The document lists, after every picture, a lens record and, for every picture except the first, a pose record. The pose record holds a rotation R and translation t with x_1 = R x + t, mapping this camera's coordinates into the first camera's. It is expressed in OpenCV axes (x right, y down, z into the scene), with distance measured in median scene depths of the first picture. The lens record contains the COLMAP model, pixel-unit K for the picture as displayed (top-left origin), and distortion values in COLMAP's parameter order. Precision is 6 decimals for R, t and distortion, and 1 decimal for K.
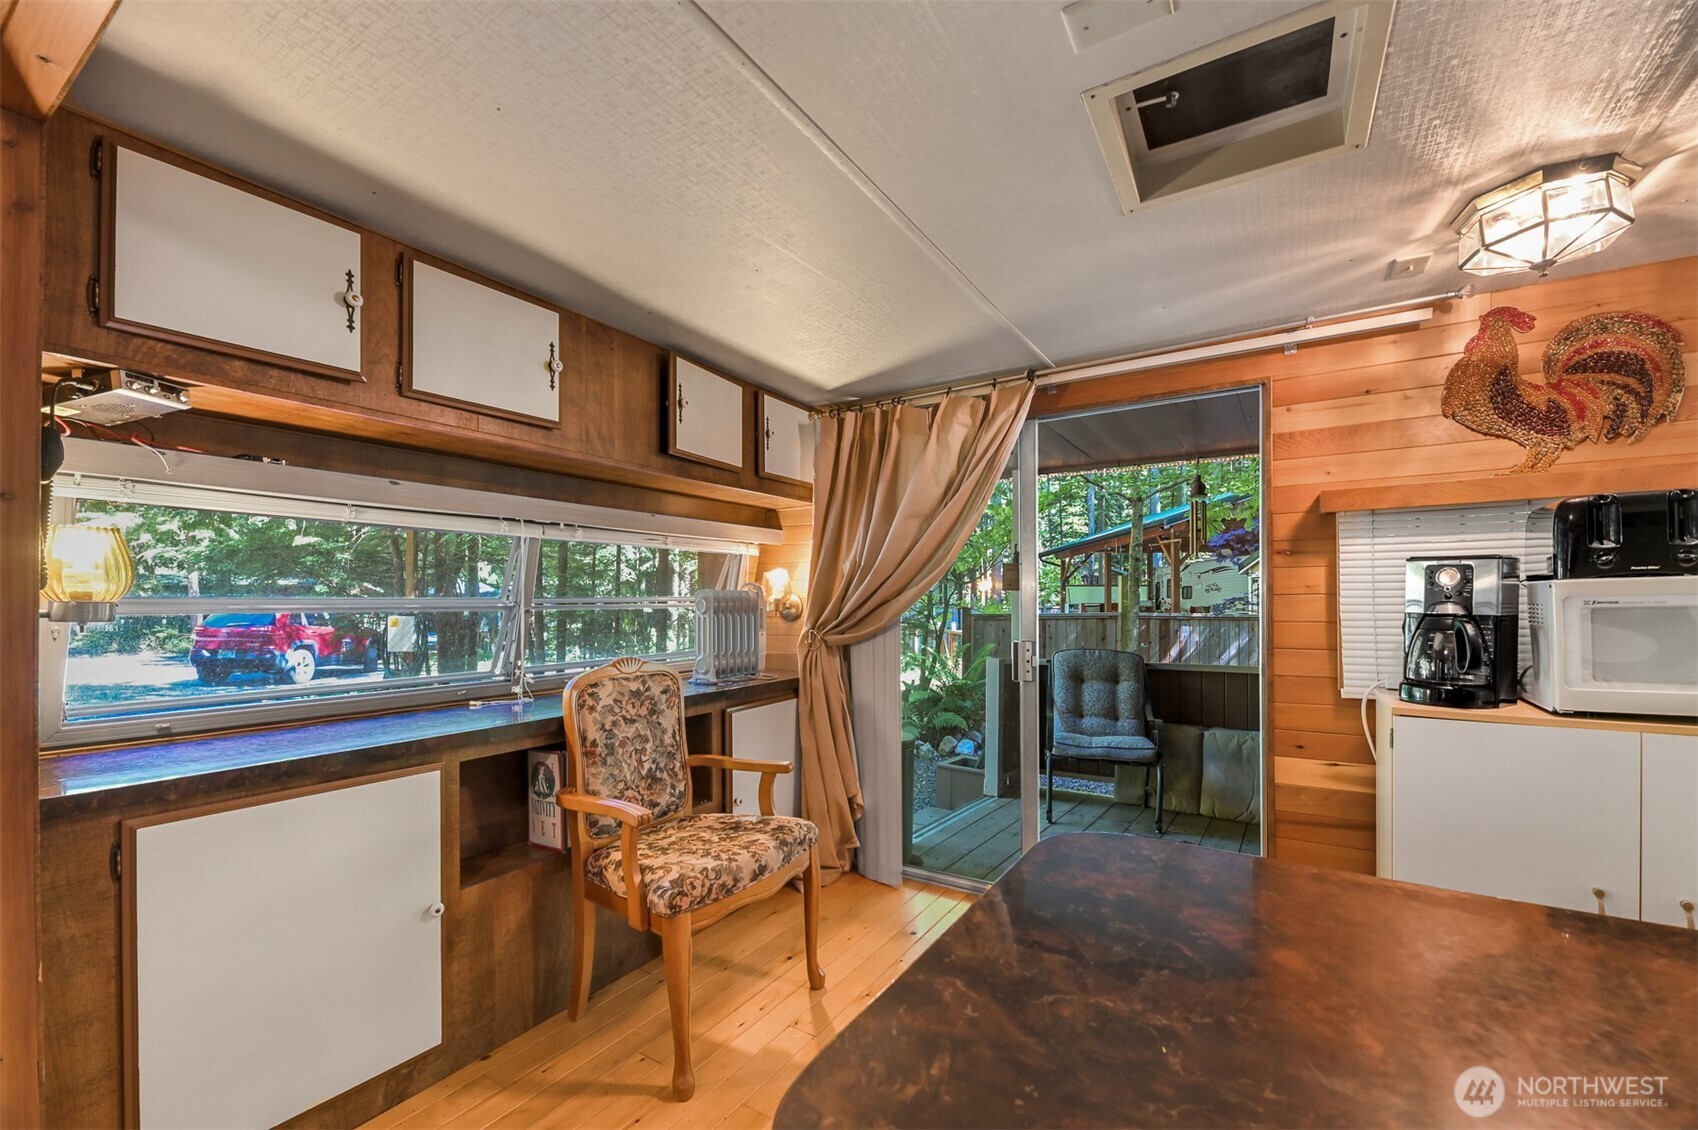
lens RADIAL K [[694.8, 0, 849.8], [0, 694.8, 598.2], [0, 0, 1]] dist [0.003009, -0.004828]
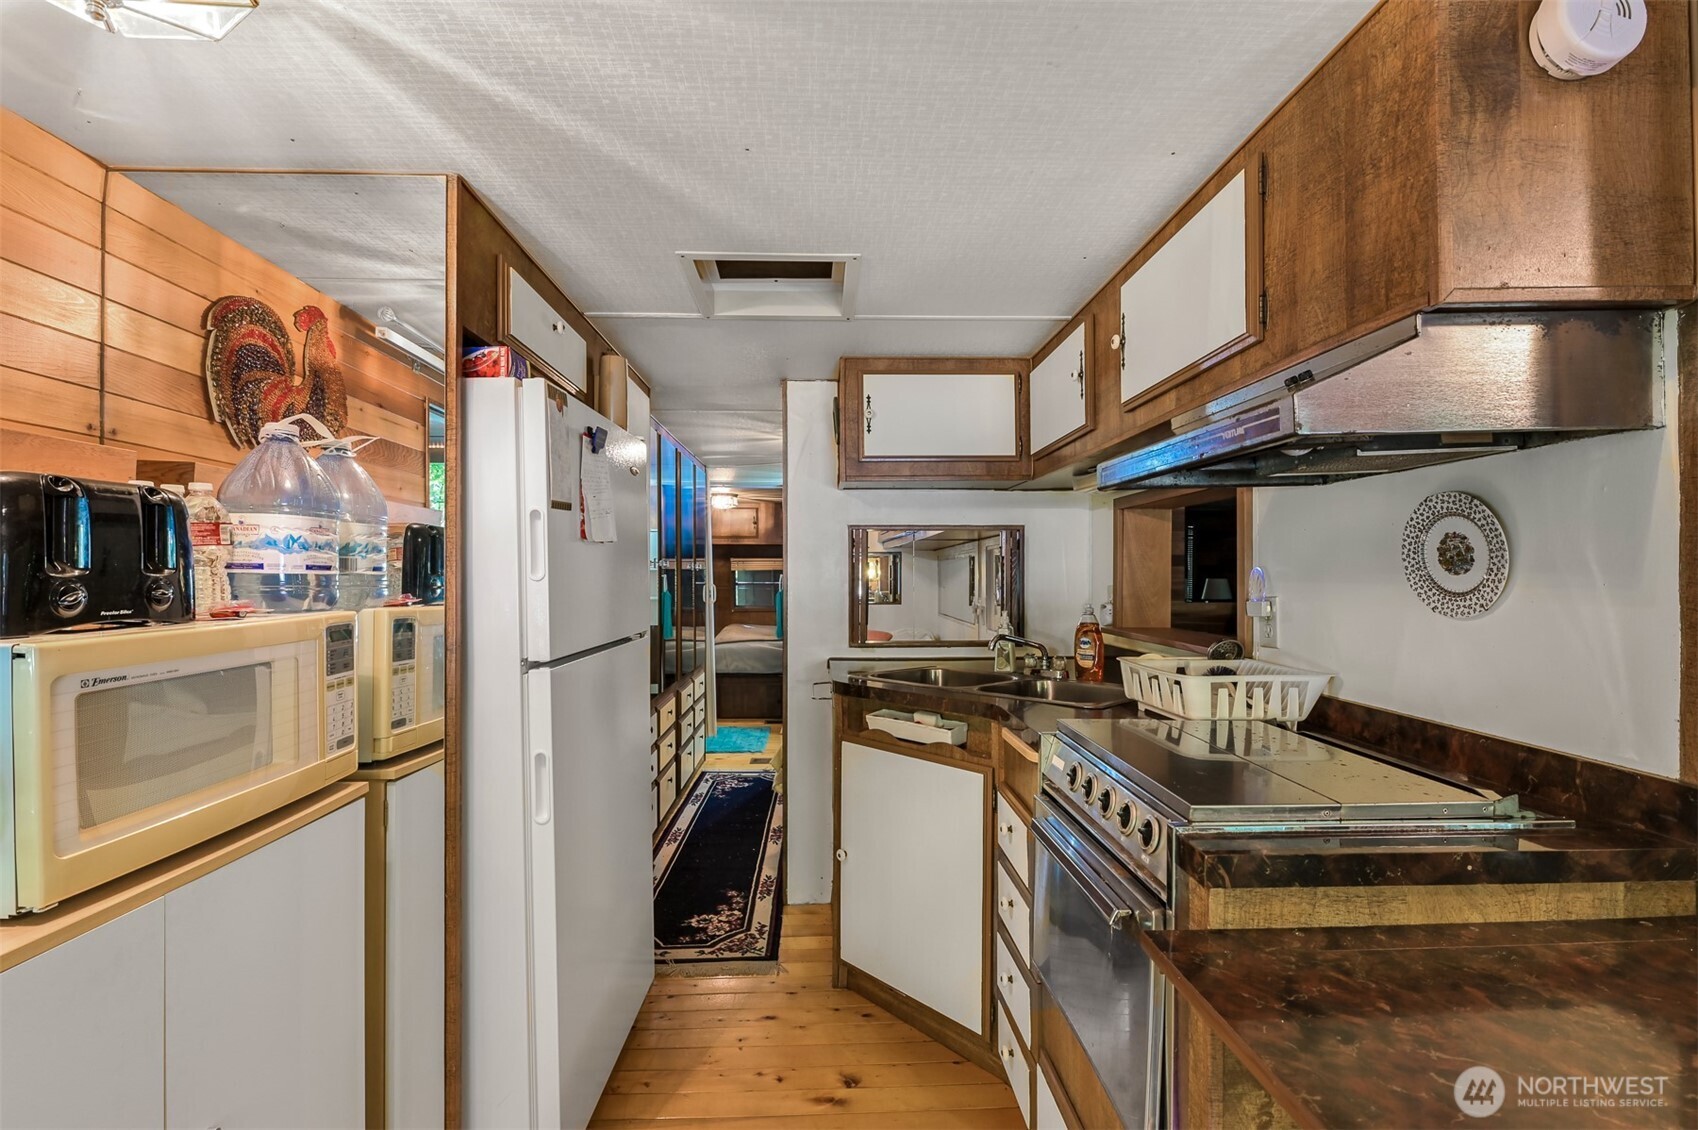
lens RADIAL K [[757.1, 0, 854.9], [0, 757.1, 575.9], [0, 0, 1]] dist [-0.000071, -0.003380]
pose [[-0.561266, 0.004306, 0.827624, 0.200805], [-0.005643, 0.999943, -0.009030, -0.054187], [-0.827616, -0.009738, -0.561210, 0.626105]]
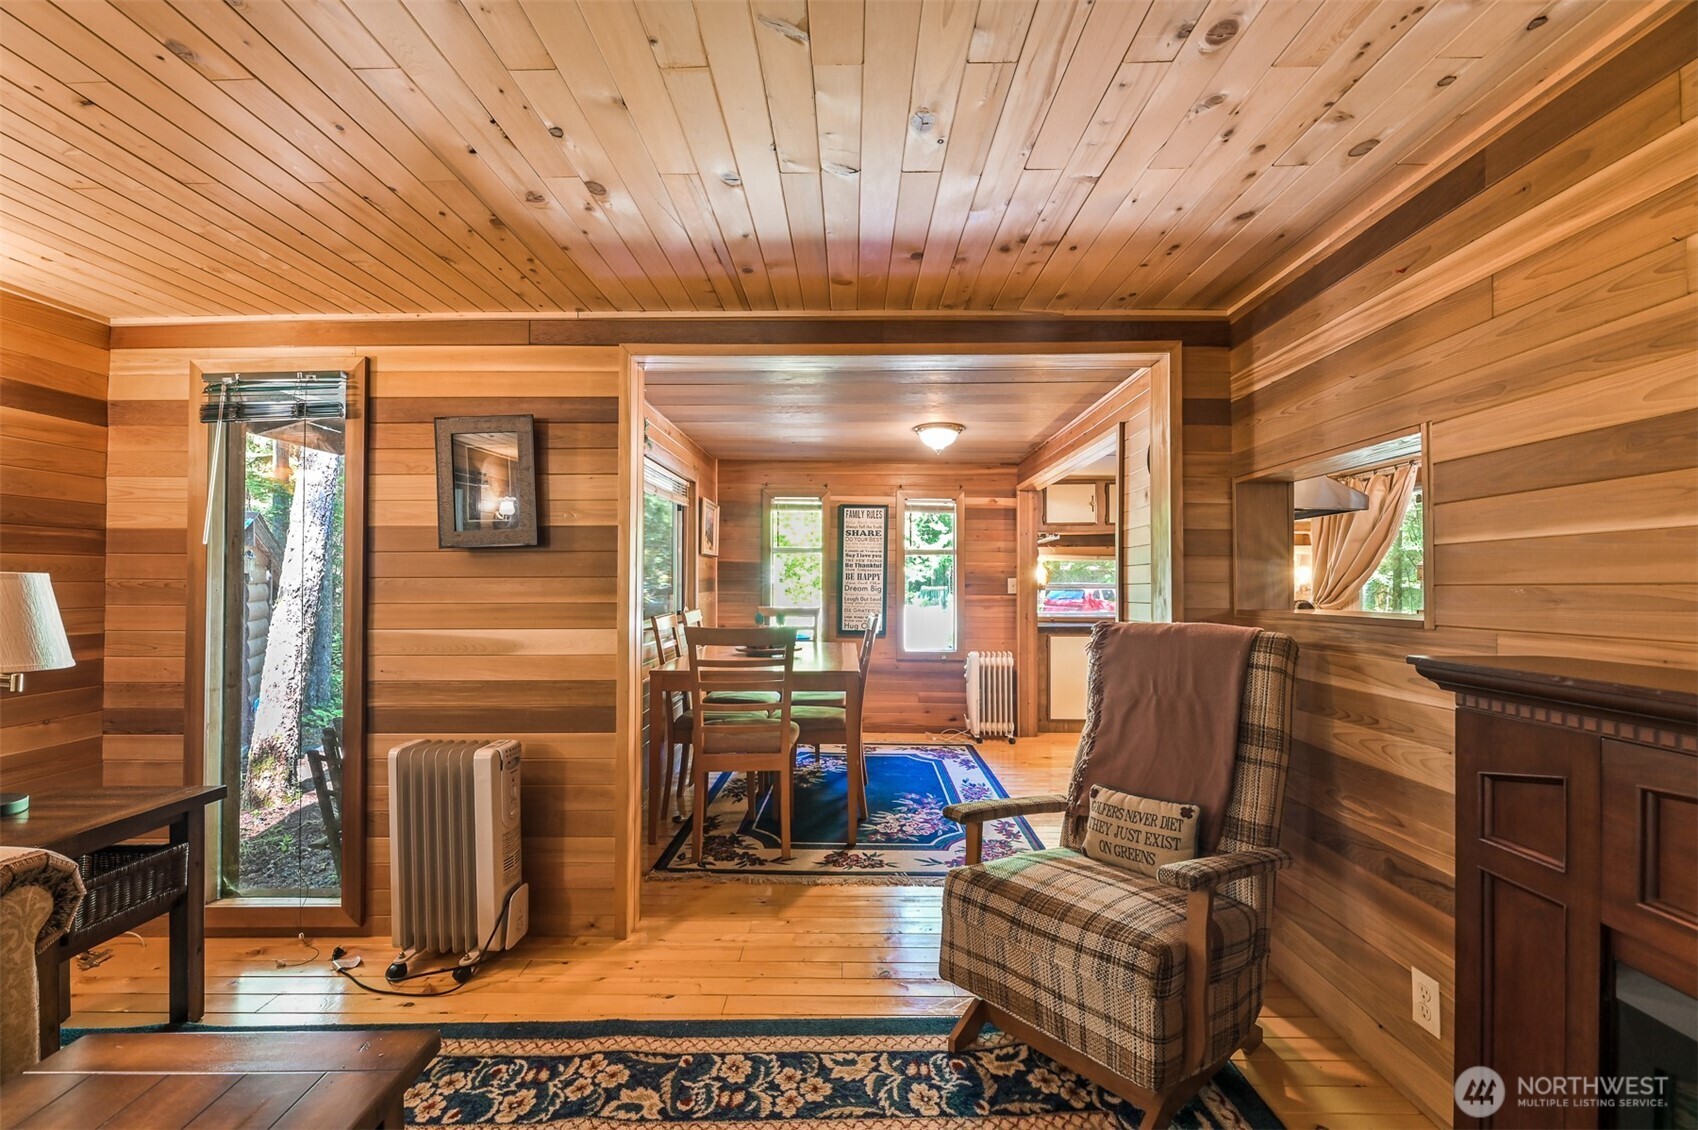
lens RADIAL K [[694.8, 0, 845.8], [0, 694.8, 578.8], [0, 0, 1]] dist [0.003009, -0.004828]
pose [[0.524864, -0.001432, -0.851185, 1.282594], [0.003174, 0.999995, 0.000275, -0.027252], [0.851180, -0.002846, 0.524866, -1.517945]]
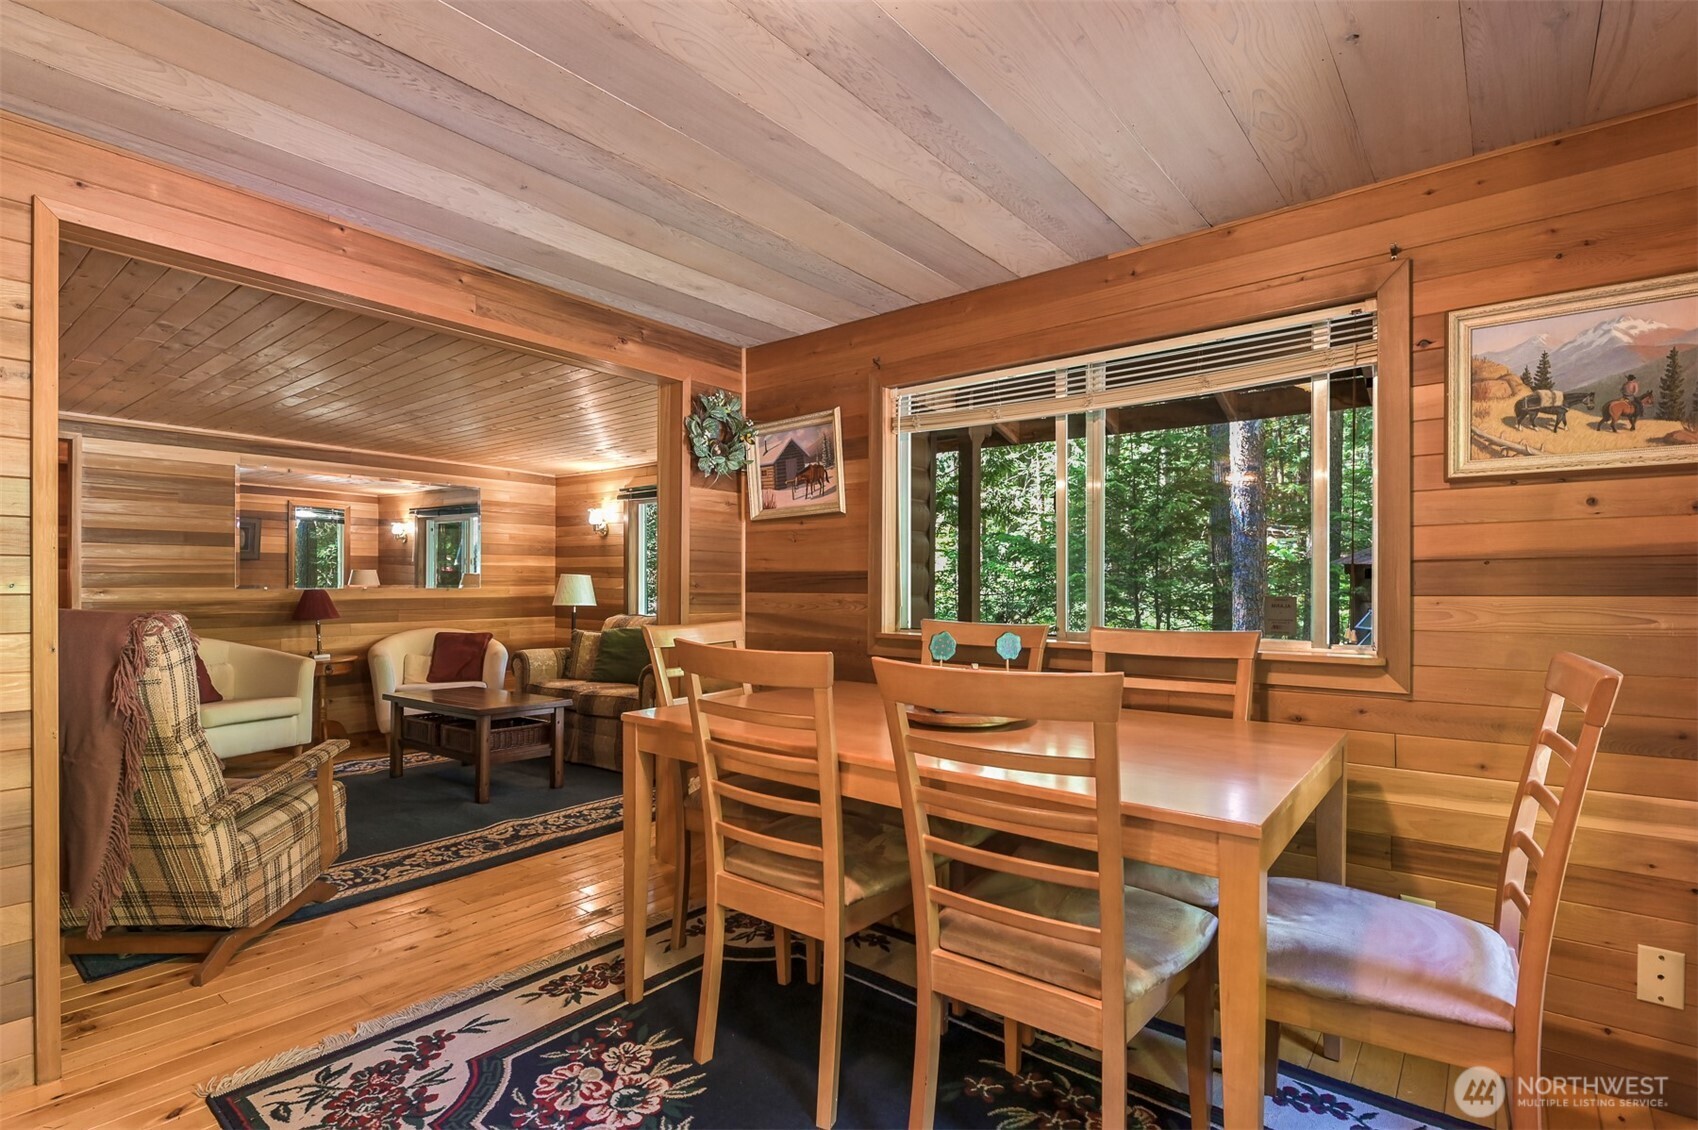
lens RADIAL K [[813.9, 0, 845.5], [0, 813.9, 588.7], [0, 0, 1]] dist [0.007911, -0.005482]
pose [[-0.992667, -0.002467, 0.120853, -0.449308], [-0.002872, 0.999991, -0.003184, 0.015584], [-0.120844, -0.003508, -0.992665, 0.366021]]
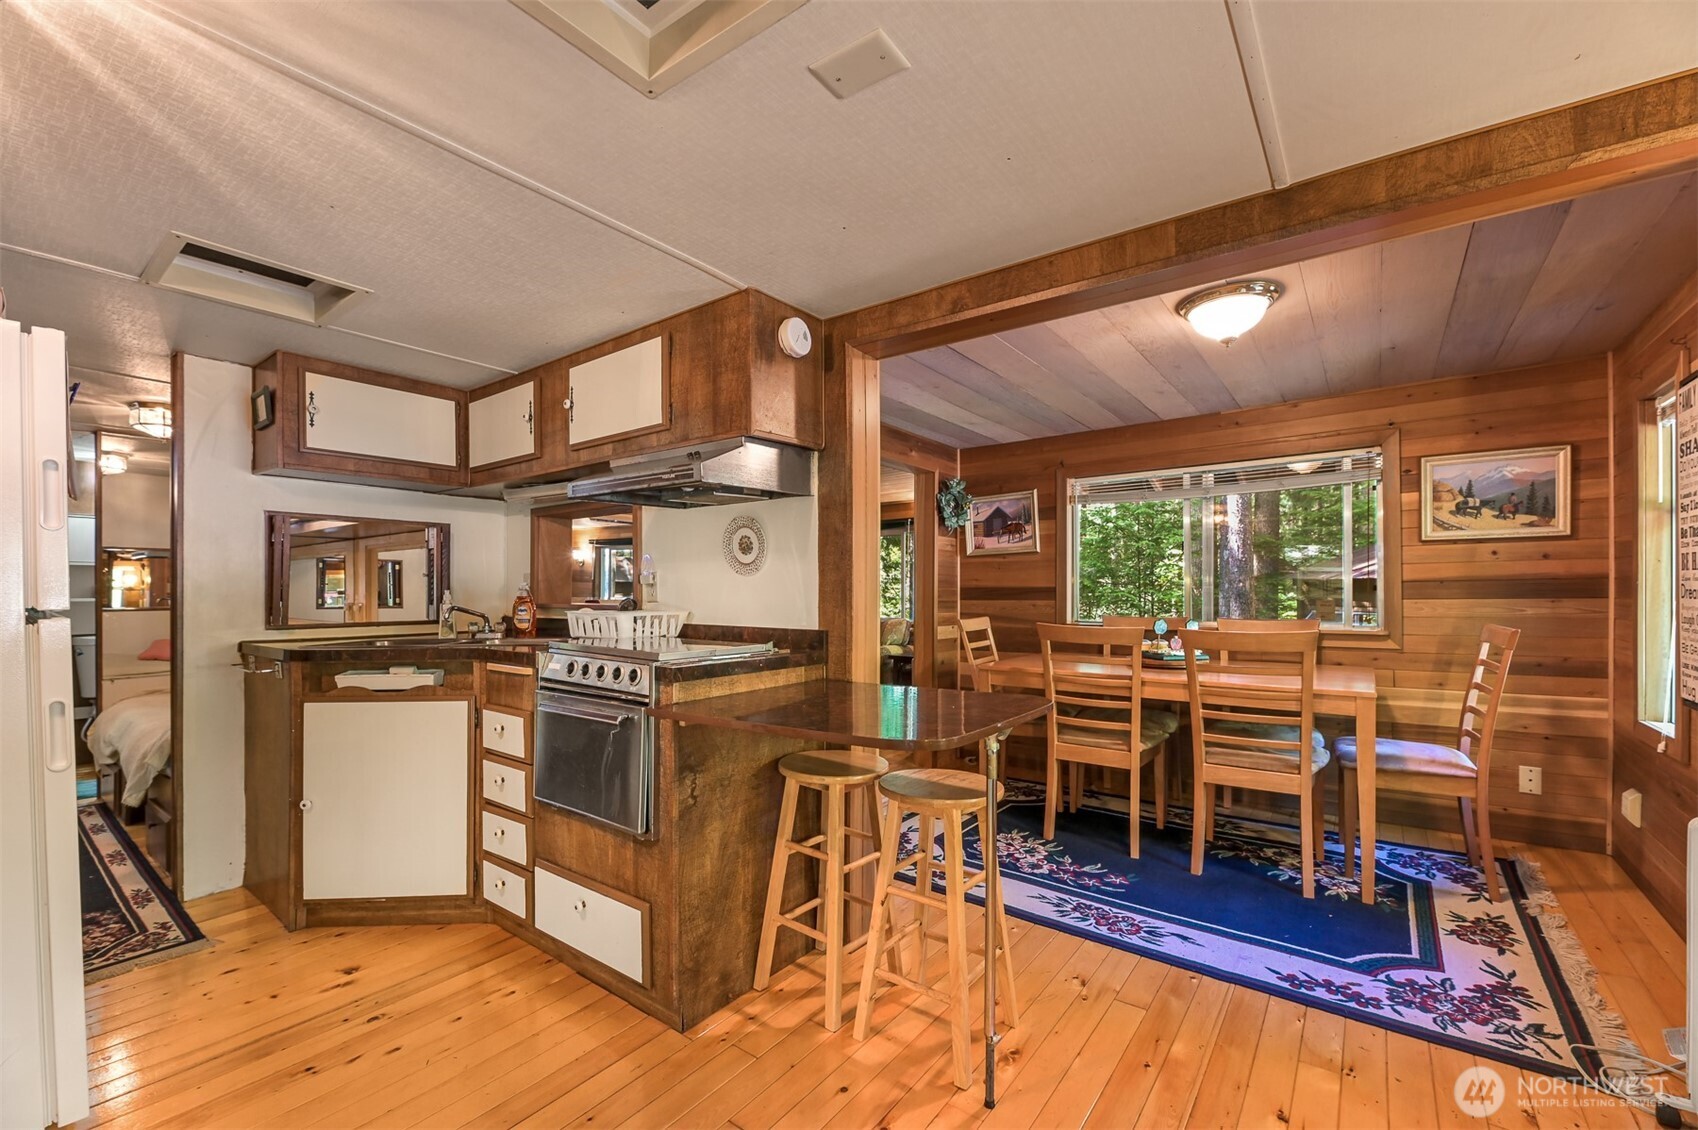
lens RADIAL K [[694.8, 0, 836.2], [0, 694.8, 593.6], [0, 0, 1]] dist [0.003009, -0.004828]
pose [[-0.994578, 0.003967, 0.103913, 0.151225], [0.002852, 0.999937, -0.010881, 0.019492], [-0.103950, -0.010525, -0.994527, 1.078162]]
